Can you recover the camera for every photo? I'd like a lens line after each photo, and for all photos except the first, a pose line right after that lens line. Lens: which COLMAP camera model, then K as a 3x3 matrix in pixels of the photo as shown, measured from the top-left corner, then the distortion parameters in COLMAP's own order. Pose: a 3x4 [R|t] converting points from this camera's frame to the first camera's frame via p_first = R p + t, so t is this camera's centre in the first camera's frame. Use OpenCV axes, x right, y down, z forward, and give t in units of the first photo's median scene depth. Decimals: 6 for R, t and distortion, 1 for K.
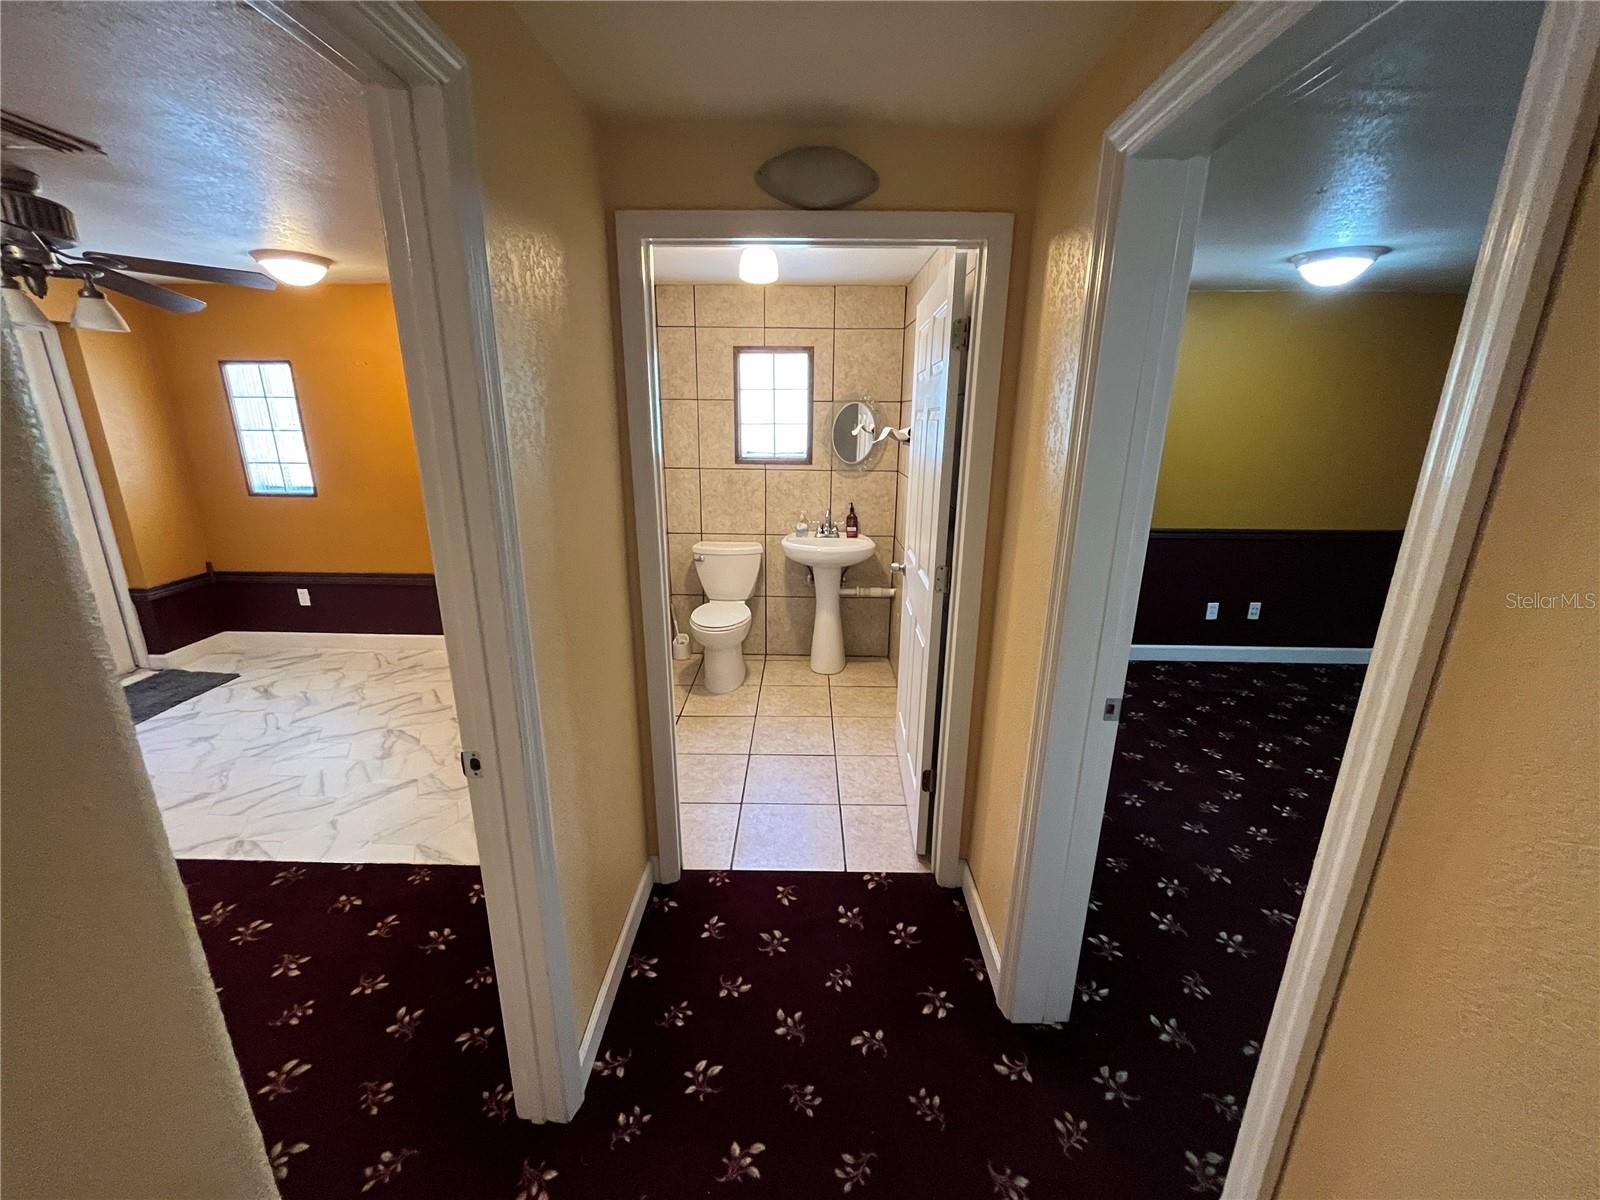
lens RADIAL K [[650.9, 0, 803.1], [0, 650.9, 601.6], [0, 0, 1]] dist [-0.003490, -0.000038]
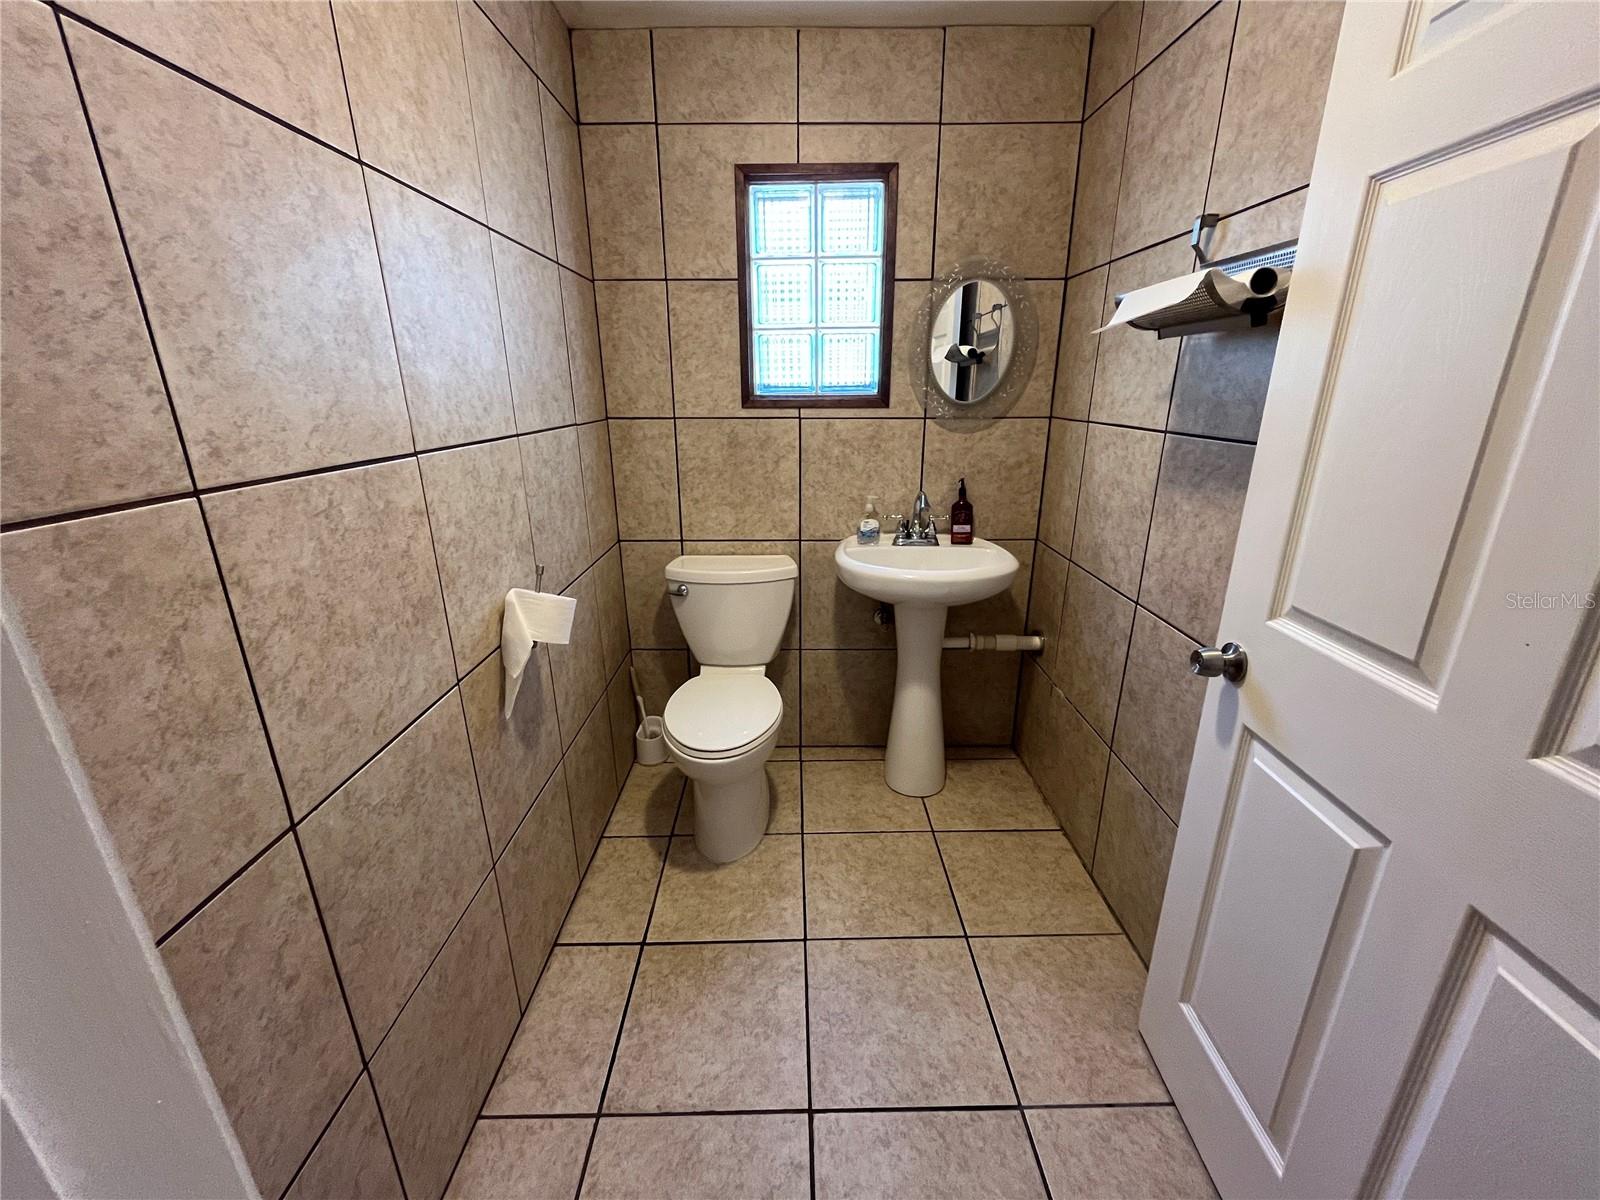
lens RADIAL K [[650.9, 0, 797.5], [0, 650.9, 599.7], [0, 0, 1]] dist [-0.003490, -0.000038]
pose [[0.999769, -0.019321, 0.009456, -0.067601], [0.018870, 0.998776, 0.045712, -0.080695], [-0.010328, -0.045523, 0.998910, 0.468561]]
